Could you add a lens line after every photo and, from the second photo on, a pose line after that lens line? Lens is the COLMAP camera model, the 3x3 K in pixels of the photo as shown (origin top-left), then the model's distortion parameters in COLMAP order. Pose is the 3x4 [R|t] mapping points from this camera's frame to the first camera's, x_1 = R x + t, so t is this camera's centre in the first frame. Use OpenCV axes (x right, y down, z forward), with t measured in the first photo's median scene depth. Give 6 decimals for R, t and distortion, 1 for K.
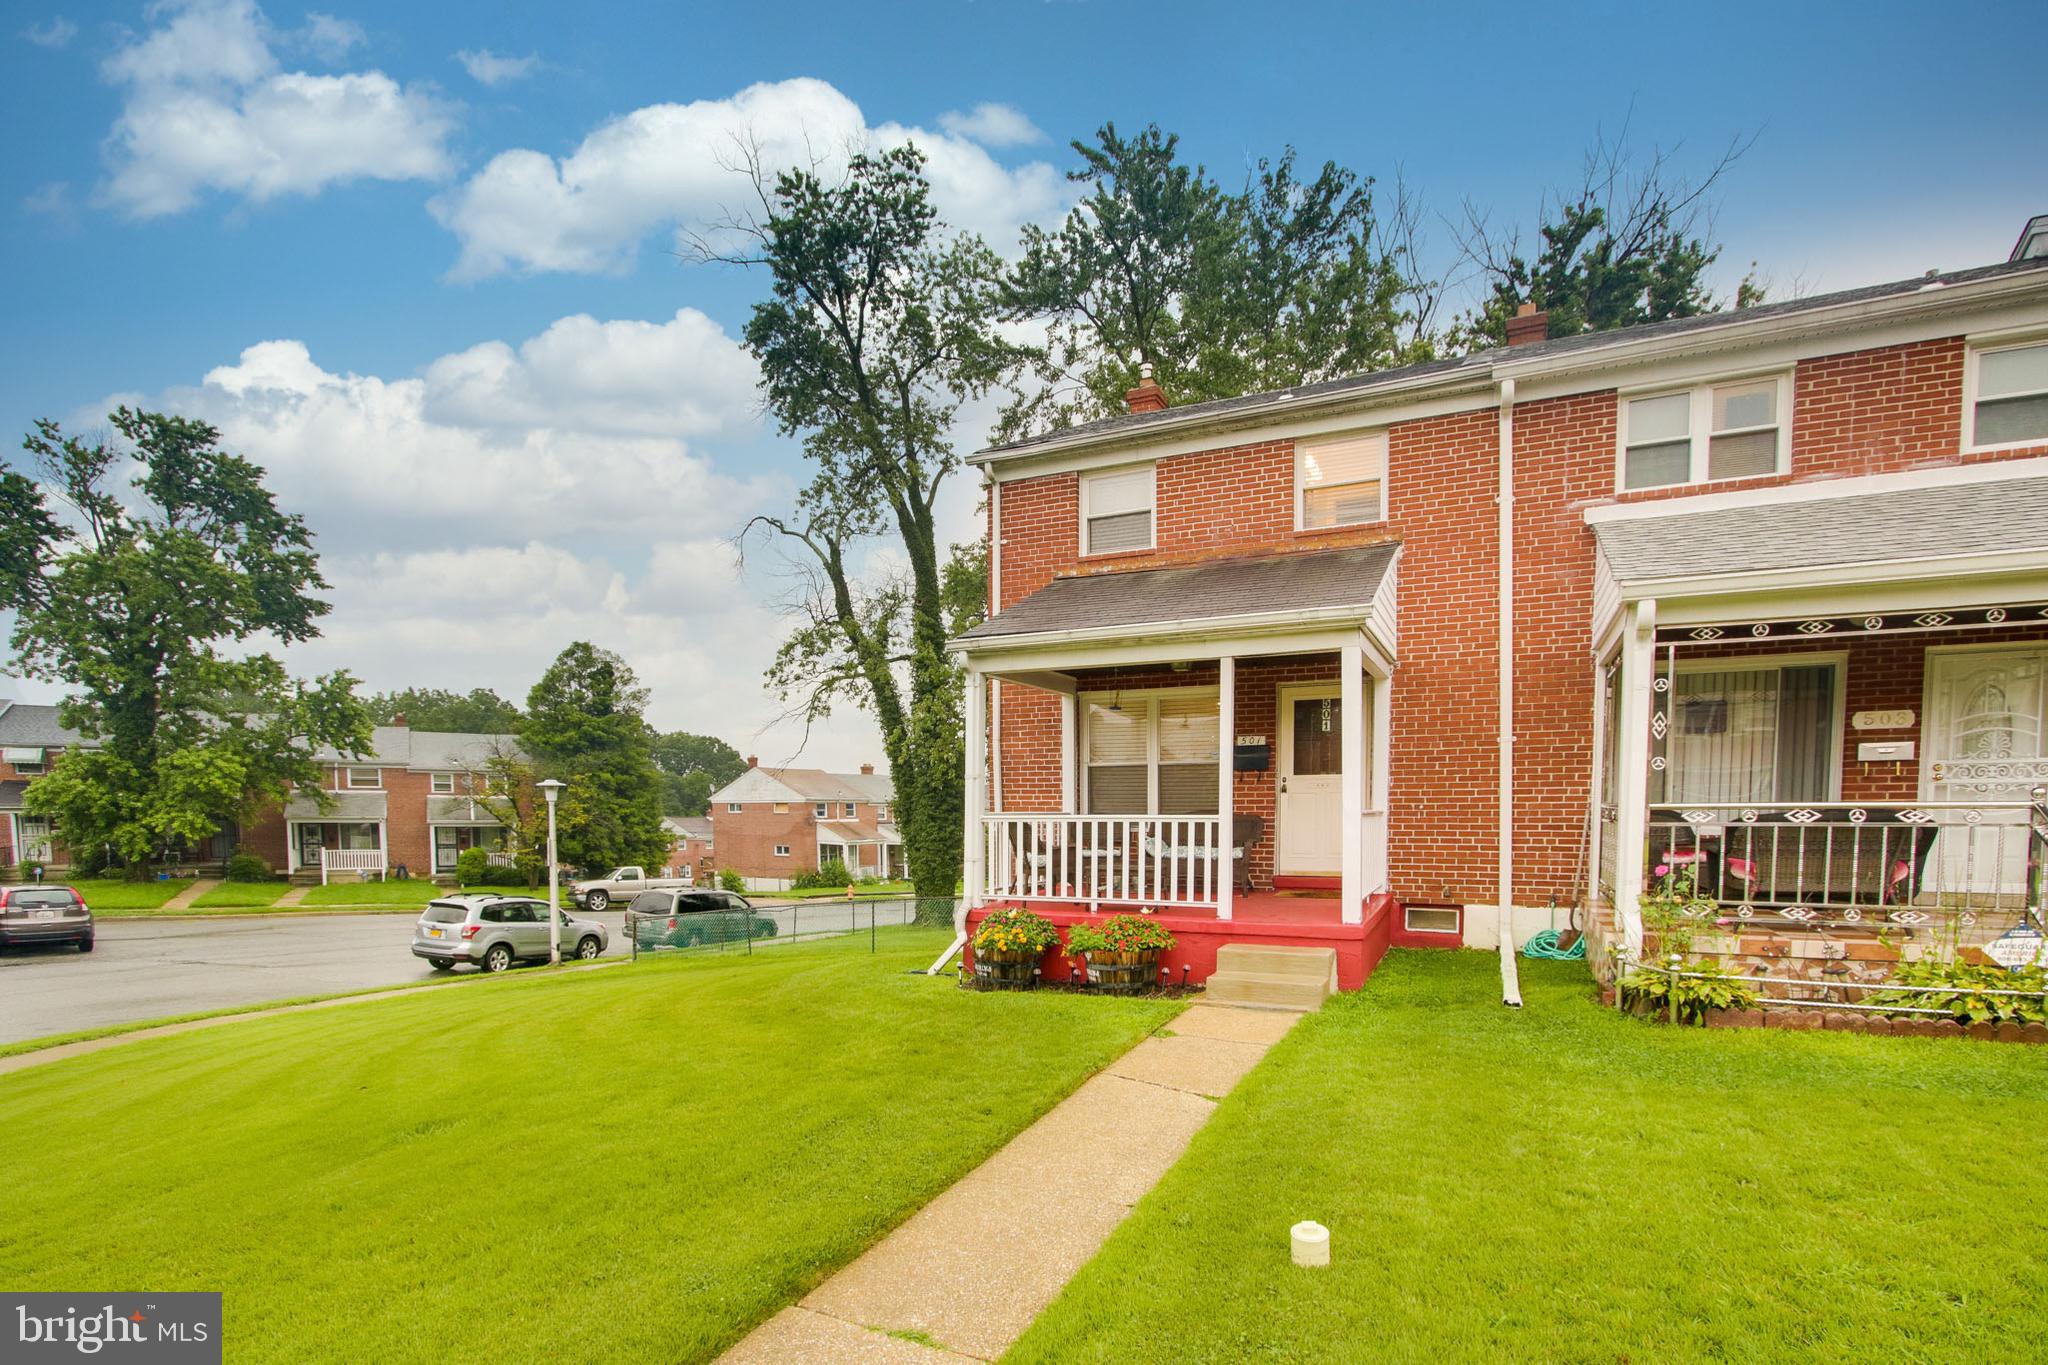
lens RADIAL K [[1022.3, 0, 1020.9], [0, 1022.3, 849.4], [0, 0, 1]] dist [0.004078, 0.000498]
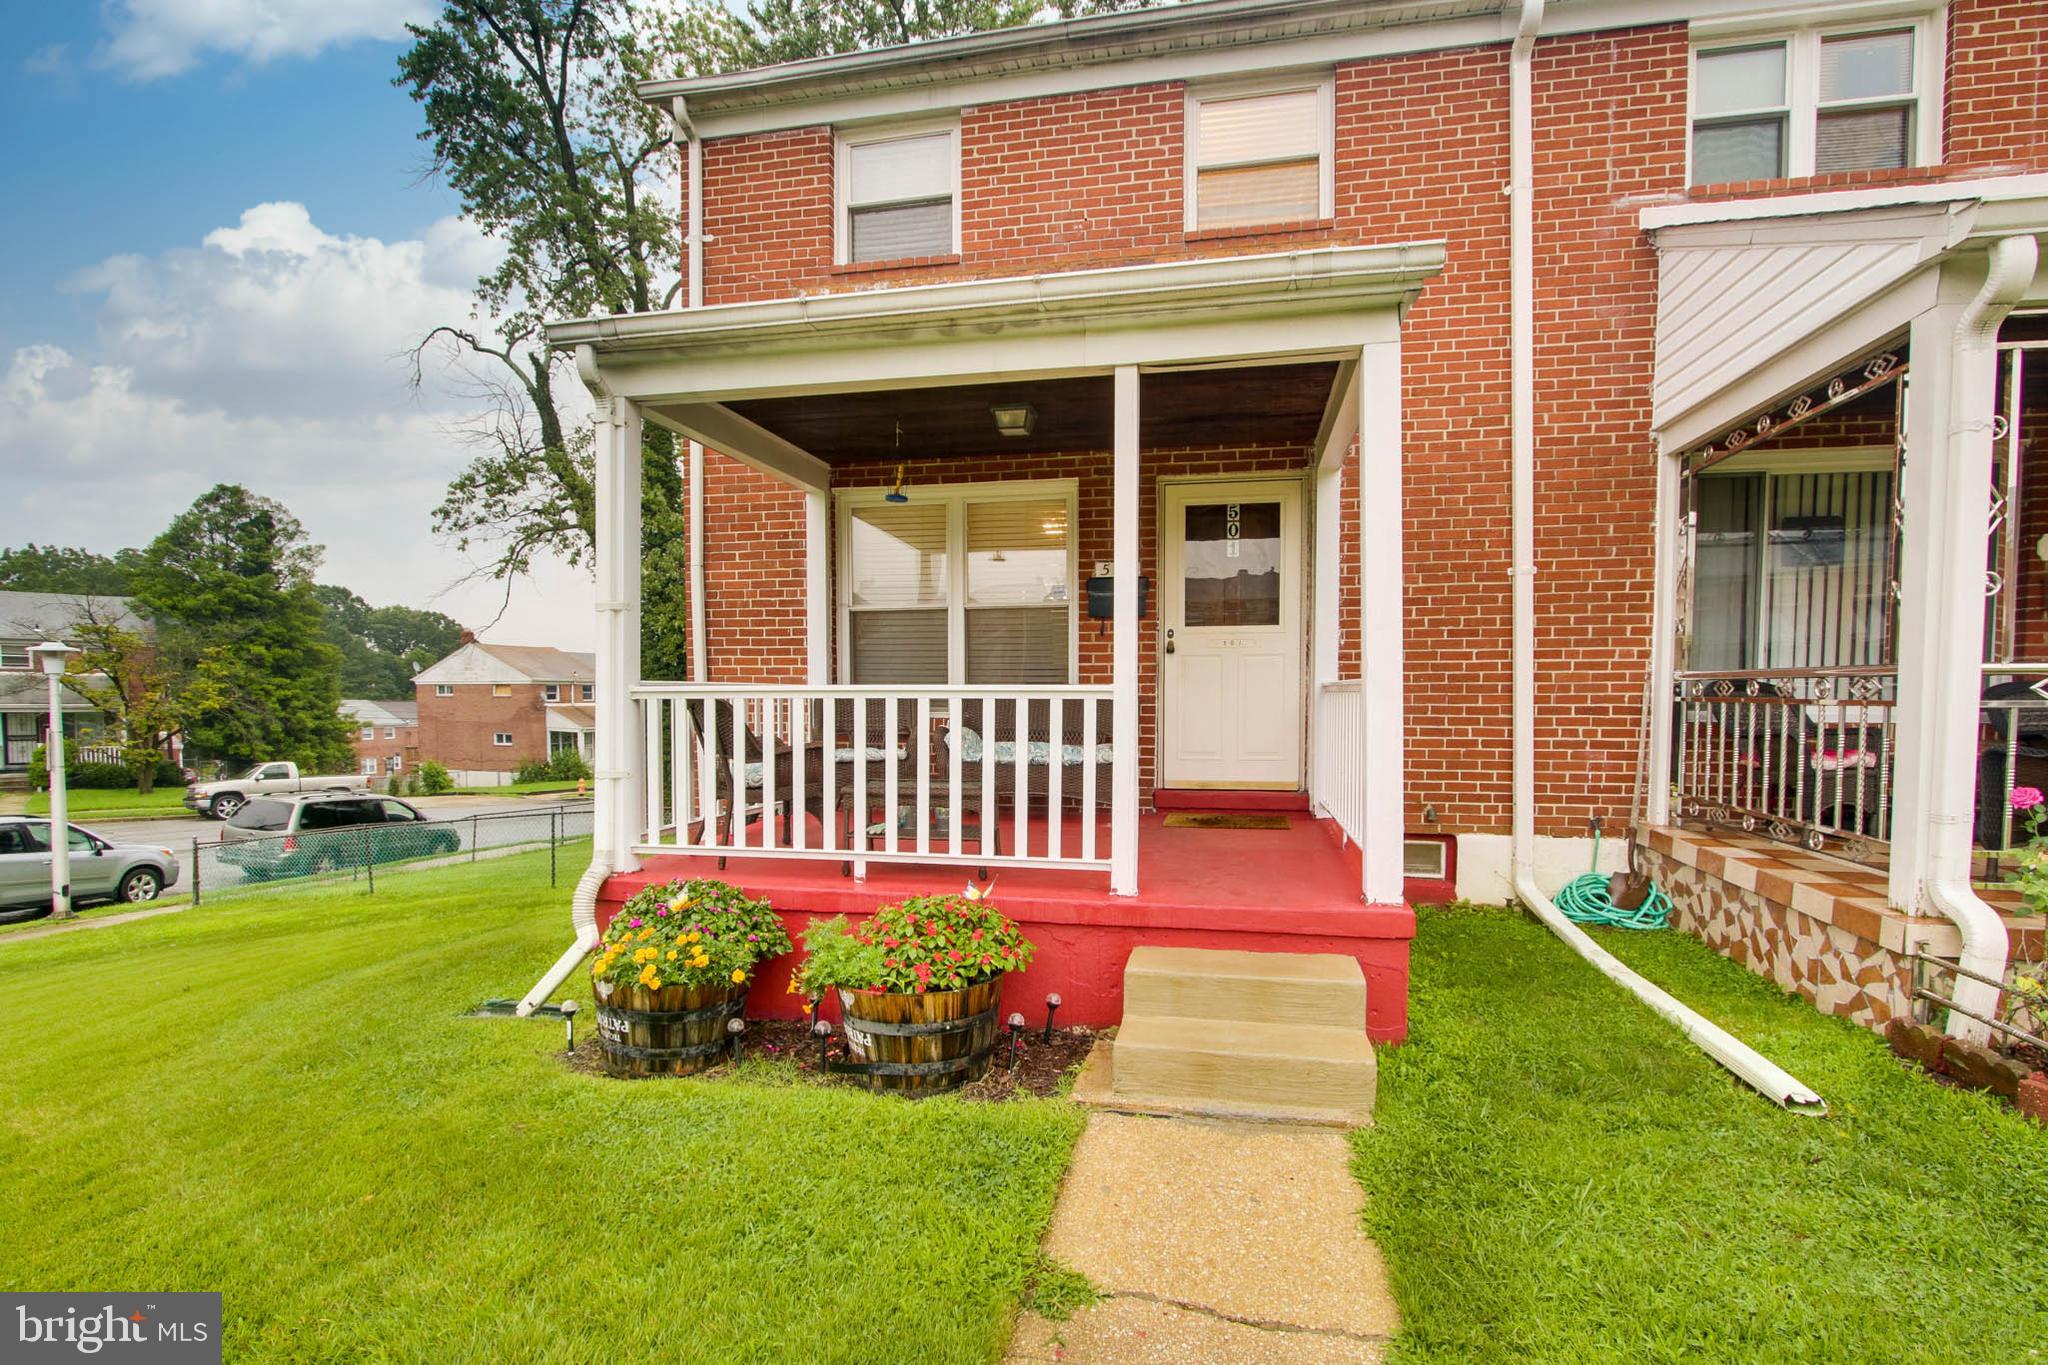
lens RADIAL K [[979.6, 0, 1019.2], [0, 979.6, 748.3], [0, 0, 1]] dist [-0.033633, 0.009180]
pose [[0.974153, -0.008348, 0.225736, 0.036359], [0.004969, 0.999867, 0.015534, -0.008923], [-0.225835, -0.014010, 0.974065, 0.472410]]
